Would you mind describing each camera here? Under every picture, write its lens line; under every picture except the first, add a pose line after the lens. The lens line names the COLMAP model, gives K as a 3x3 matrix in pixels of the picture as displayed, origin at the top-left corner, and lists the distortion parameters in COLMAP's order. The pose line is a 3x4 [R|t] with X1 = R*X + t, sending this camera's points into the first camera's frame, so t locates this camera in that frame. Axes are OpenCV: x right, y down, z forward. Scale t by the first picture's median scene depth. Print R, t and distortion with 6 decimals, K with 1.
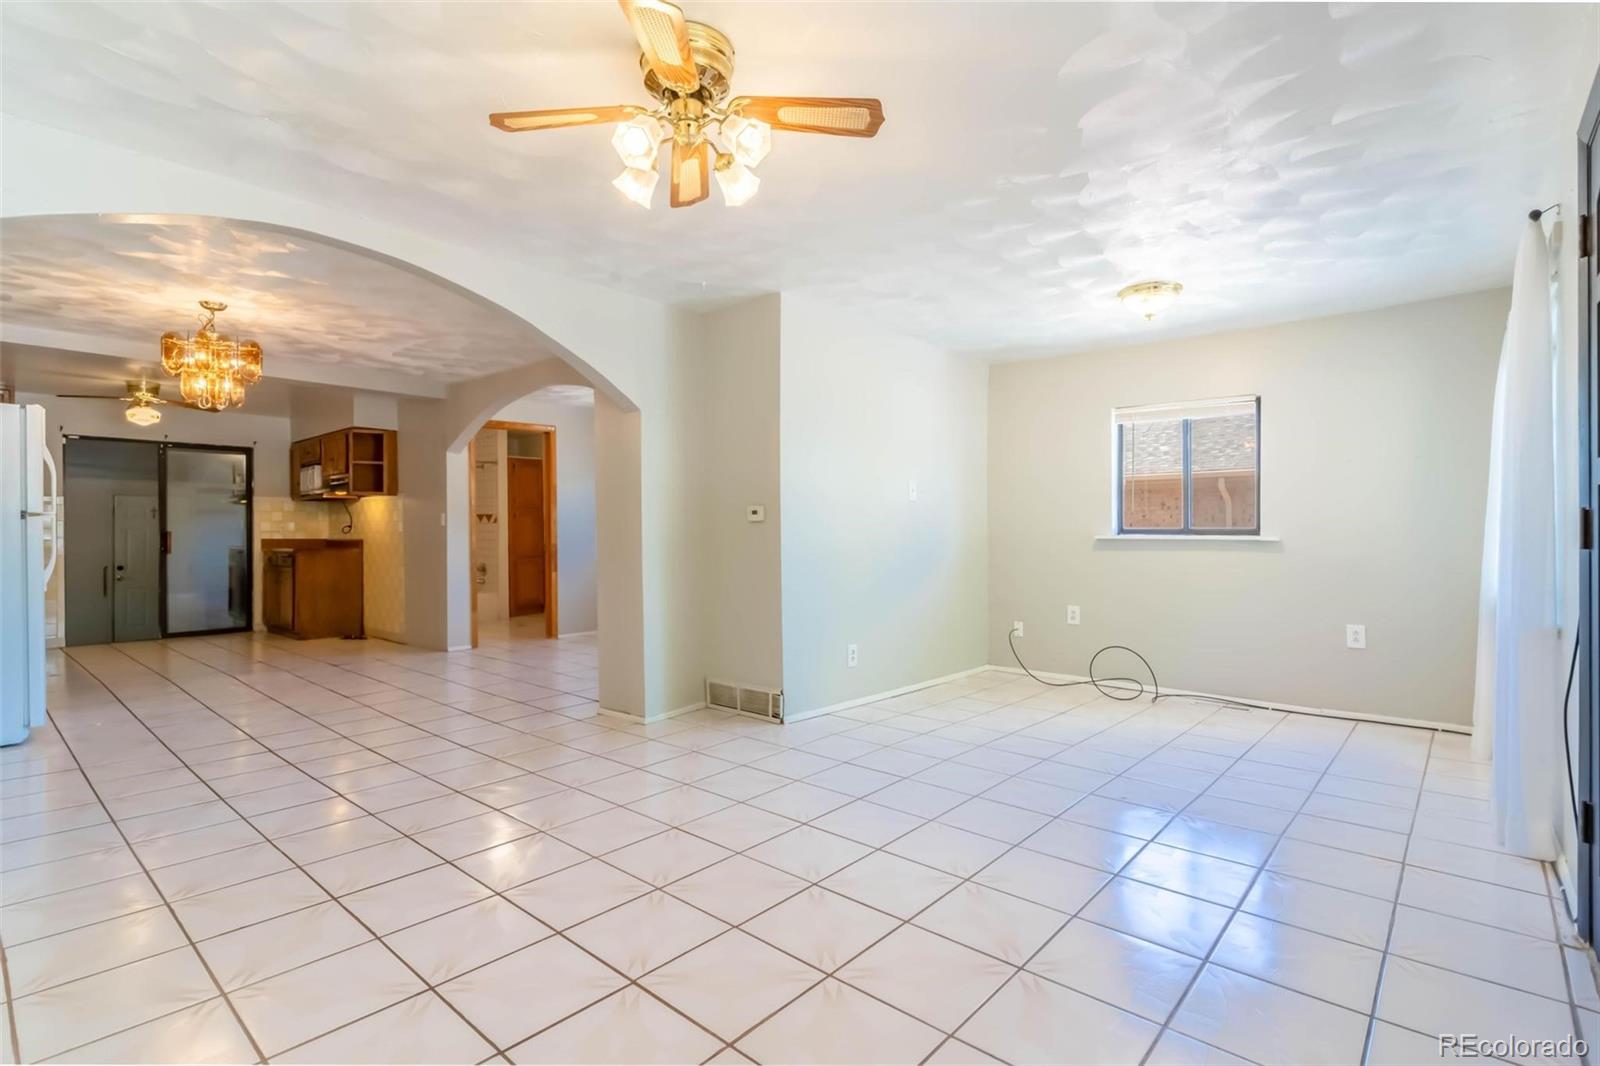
lens RADIAL K [[772.8, 0, 803.2], [0, 772.8, 533.7], [0, 0, 1]] dist [0.002537, -0.001134]
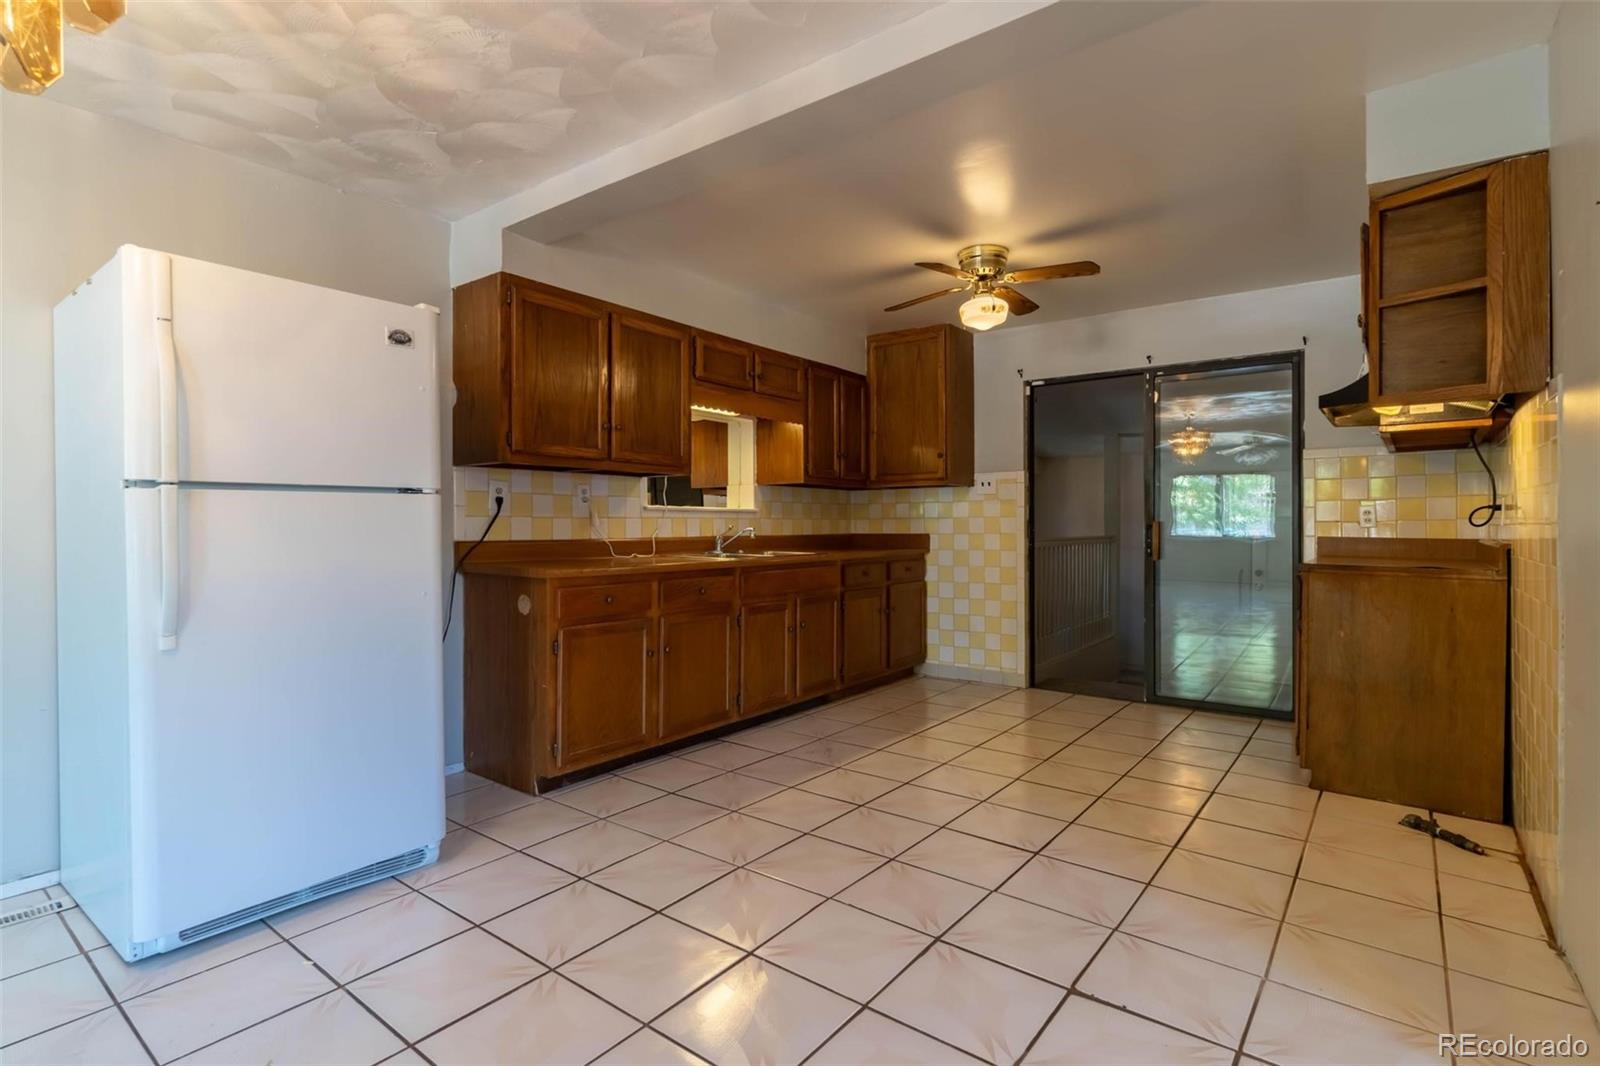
lens RADIAL K [[772.8, 0, 799.4], [0, 772.8, 536.4], [0, 0, 1]] dist [0.002537, -0.001134]
pose [[0.076763, 0.015782, -0.996924, -0.245537], [0.000069, 0.999875, 0.015834, -0.001502], [0.997049, -0.001284, 0.076752, 0.644000]]
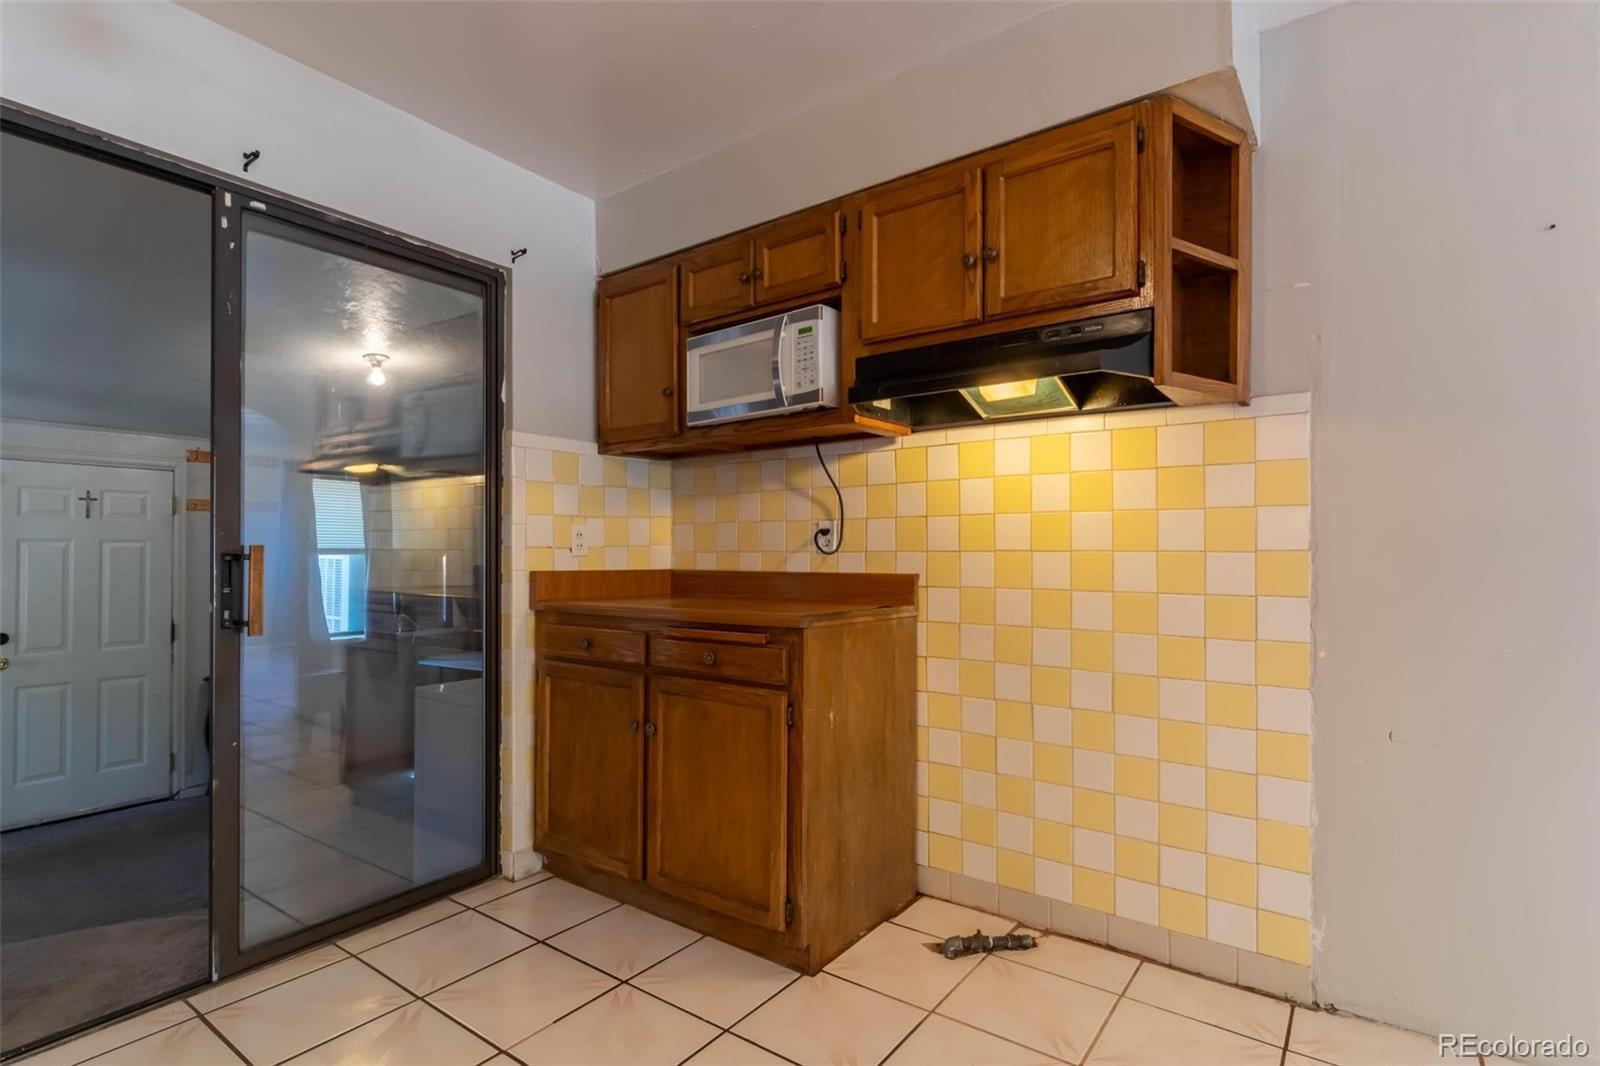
lens RADIAL K [[772.8, 0, 803.0], [0, 772.8, 544.2], [0, 0, 1]] dist [0.002537, -0.001134]
pose [[0.994857, 0.000725, 0.101283, -0.626511], [0.000205, 0.999958, -0.009172, -0.001522], [-0.101286, 0.009146, 0.994815, 0.687451]]
